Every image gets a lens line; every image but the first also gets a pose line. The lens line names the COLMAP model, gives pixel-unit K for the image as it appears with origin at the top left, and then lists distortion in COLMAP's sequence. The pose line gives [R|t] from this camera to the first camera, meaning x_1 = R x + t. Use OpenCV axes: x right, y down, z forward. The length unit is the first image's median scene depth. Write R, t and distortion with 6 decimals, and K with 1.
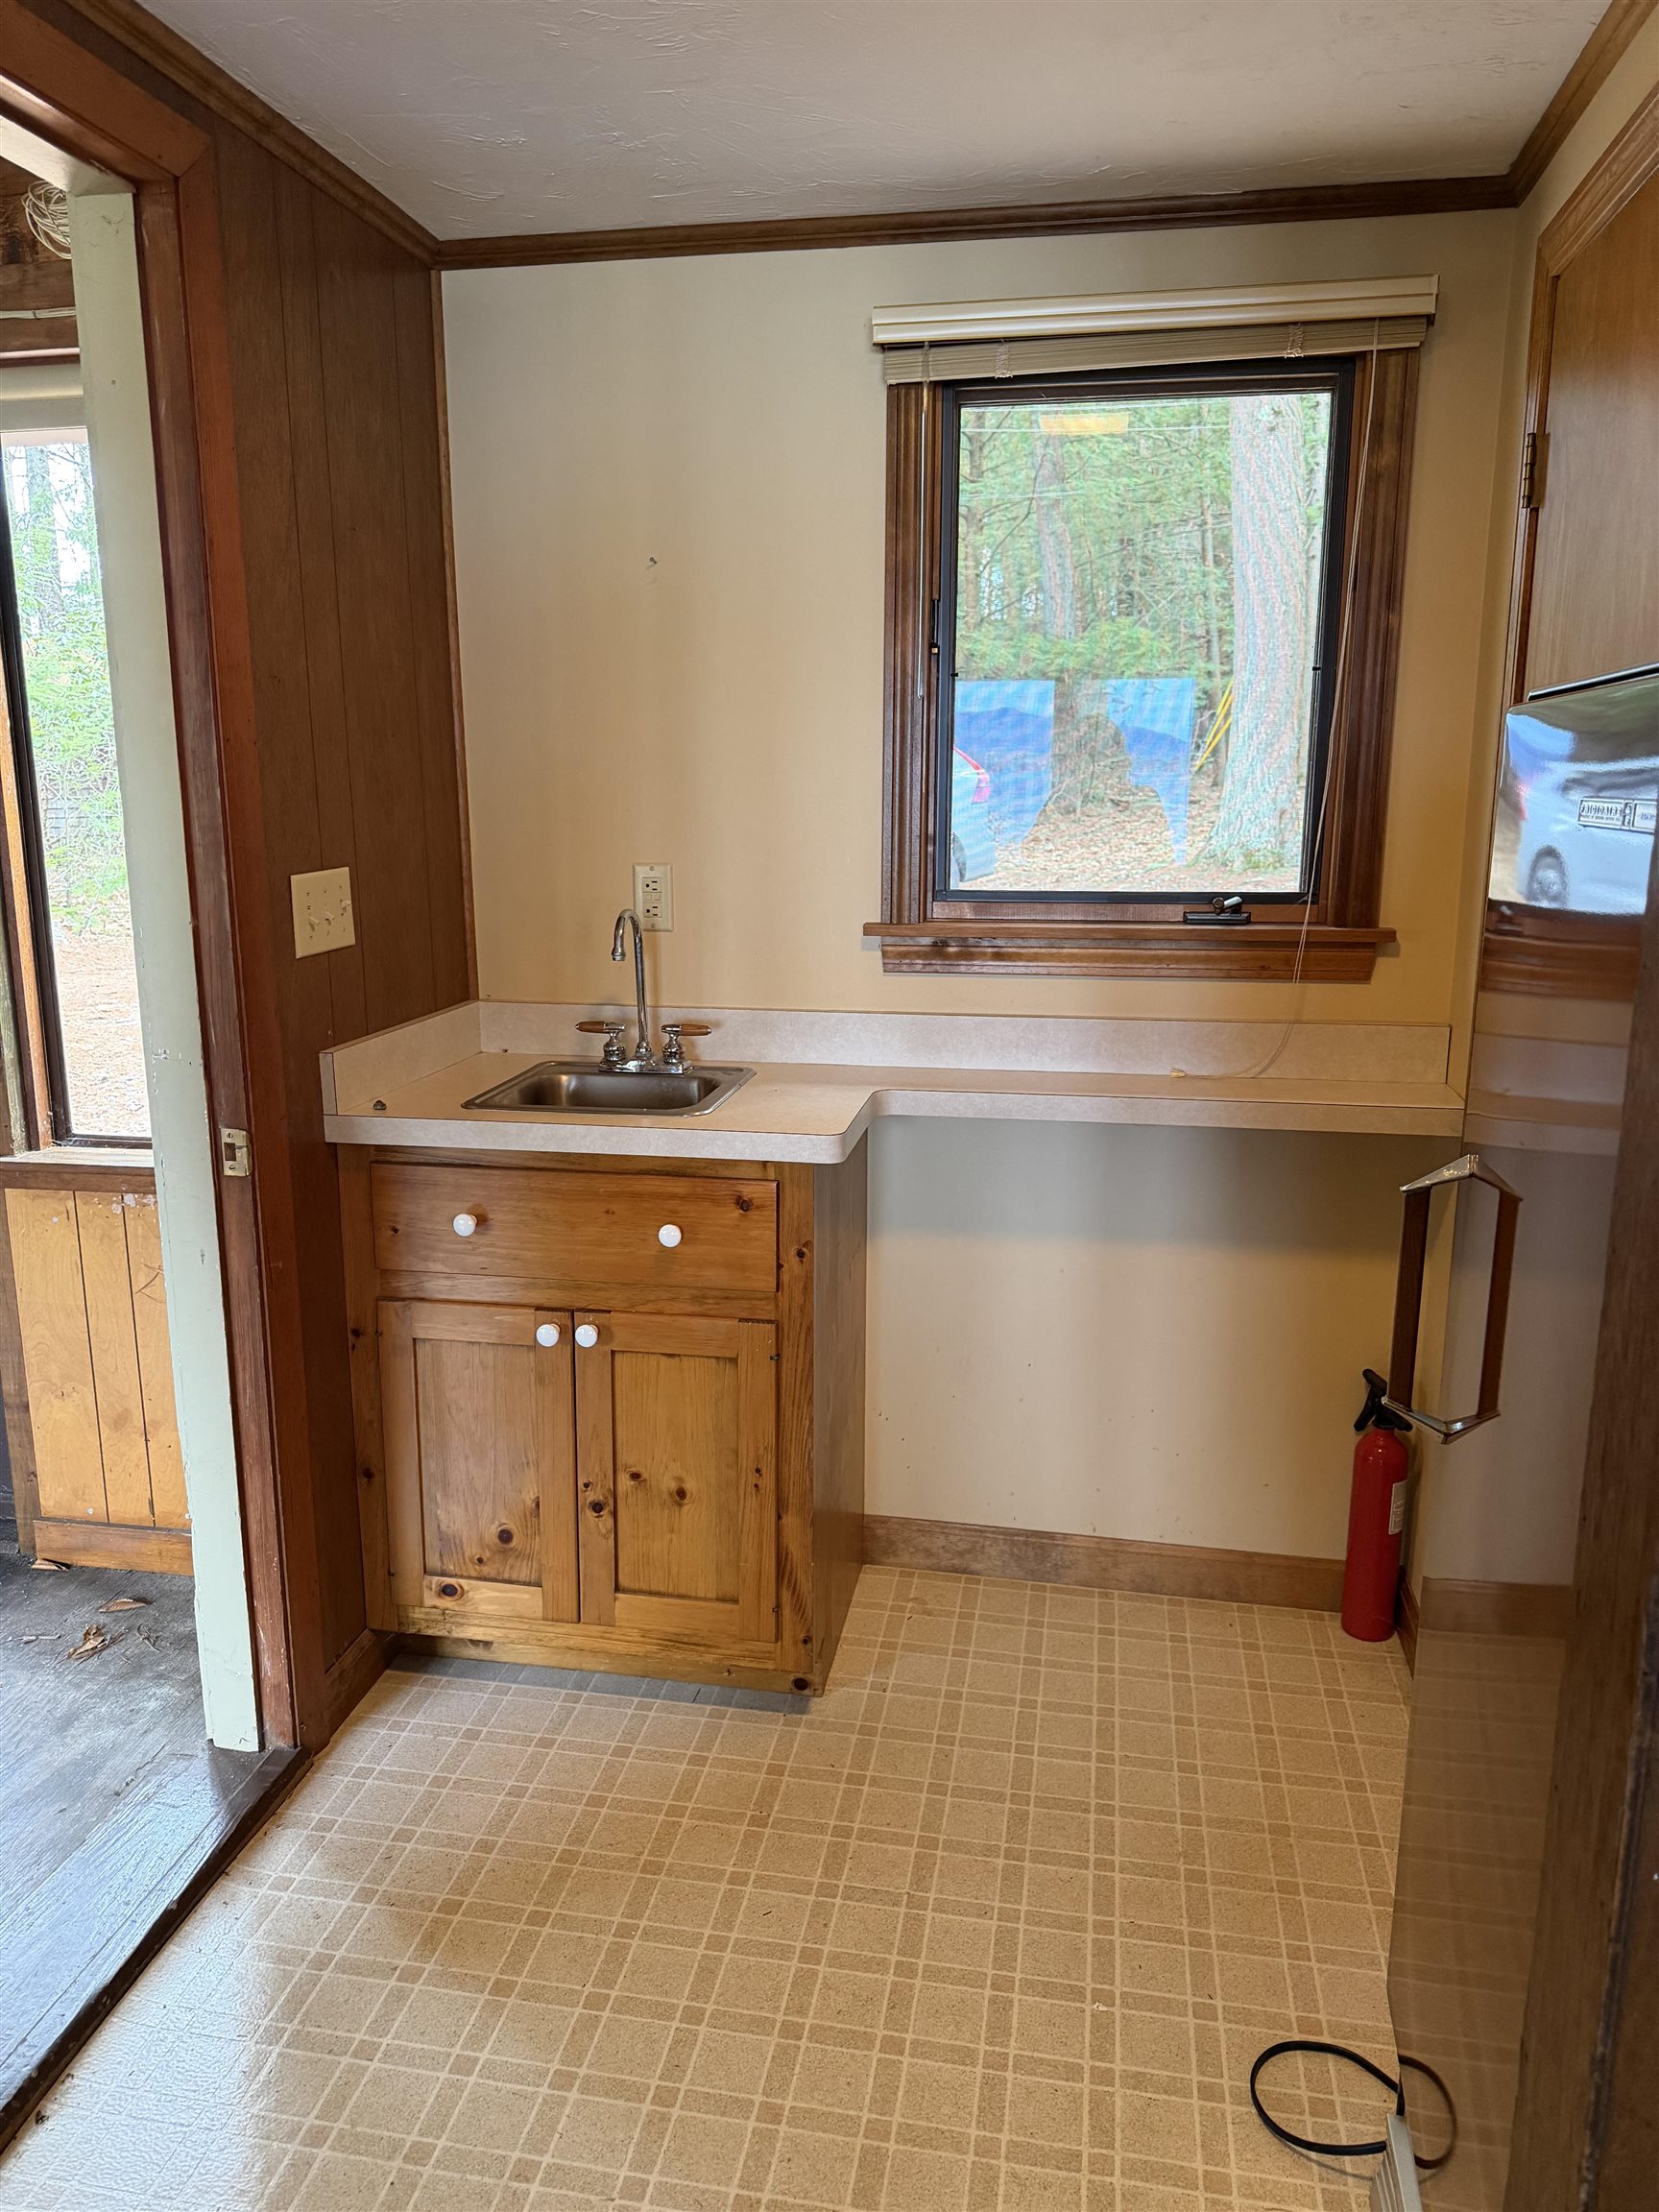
lens RADIAL K [[1553.2, 0, 829.5], [0, 1553.2, 1106.0], [0, 0, 1]] dist [0.102053, -0.154824]
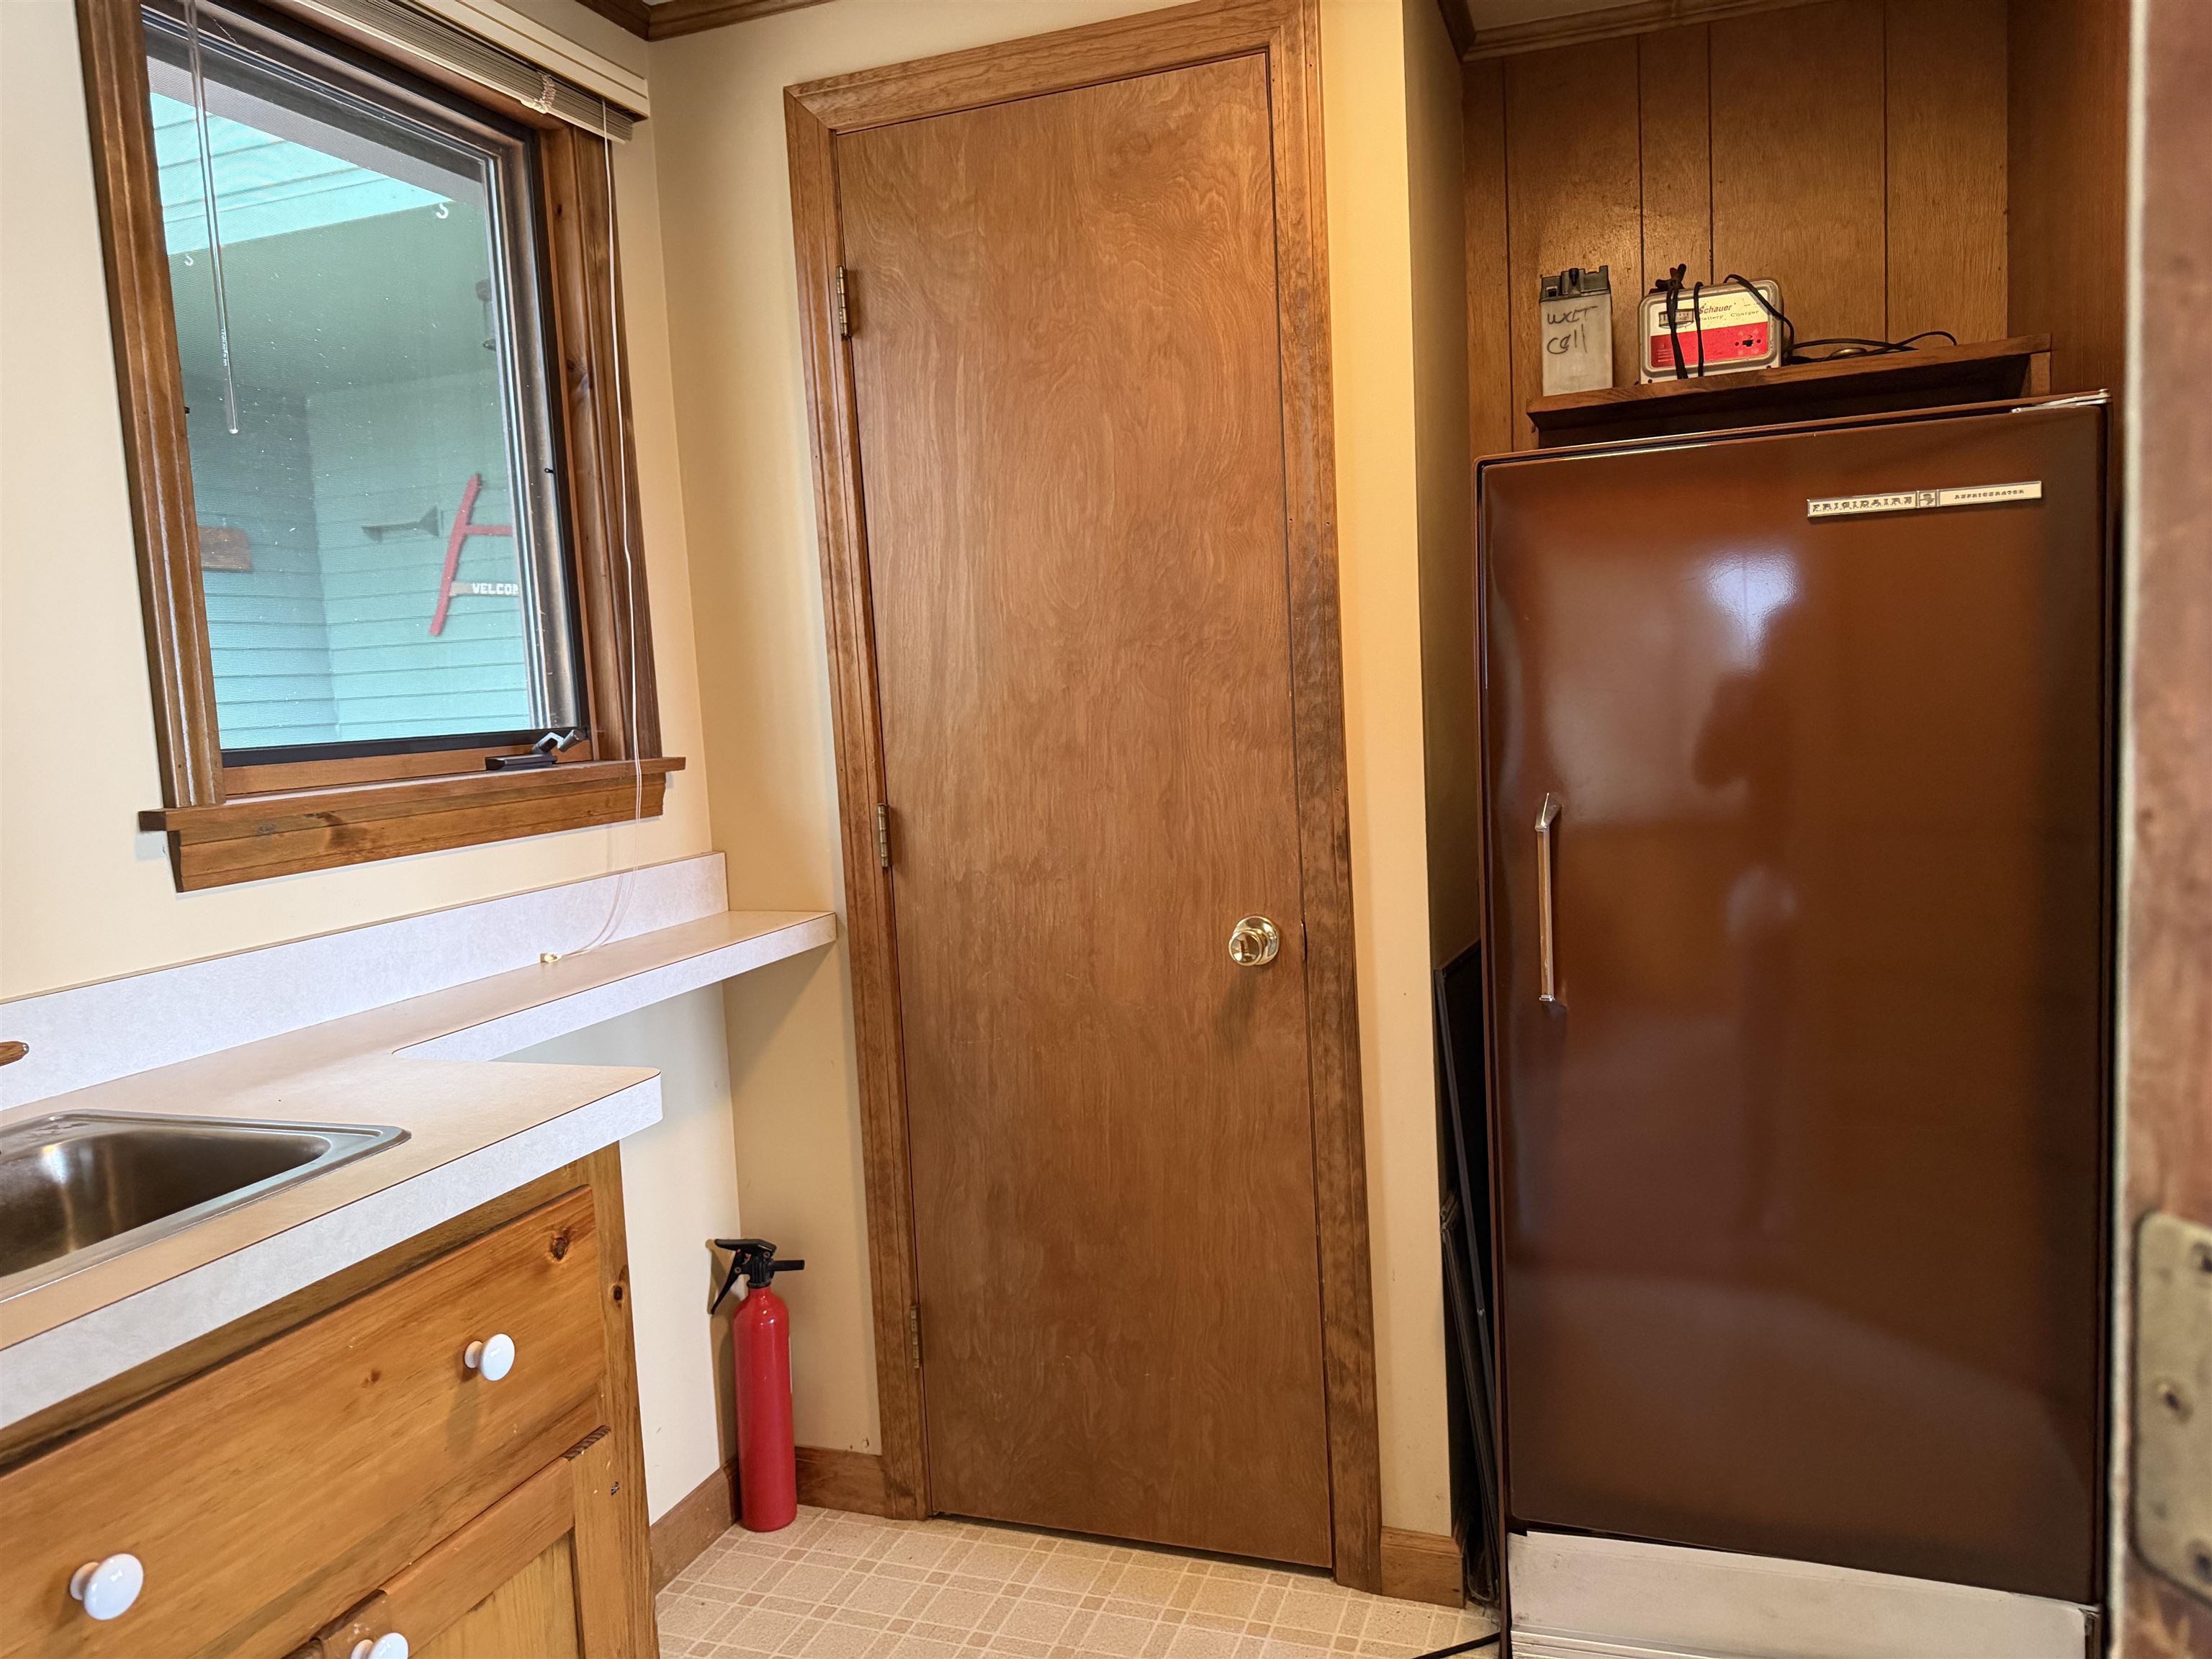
lens RADIAL K [[1553.2, 0, 1106.0], [0, 1553.2, 829.5], [0, 0, 1]] dist [0.102053, -0.154824]
pose [[0.163463, -0.102261, 0.981235, -0.510868], [0.248777, 0.966743, 0.059307, -0.061142], [-0.954667, 0.234414, 0.183467, 0.593159]]
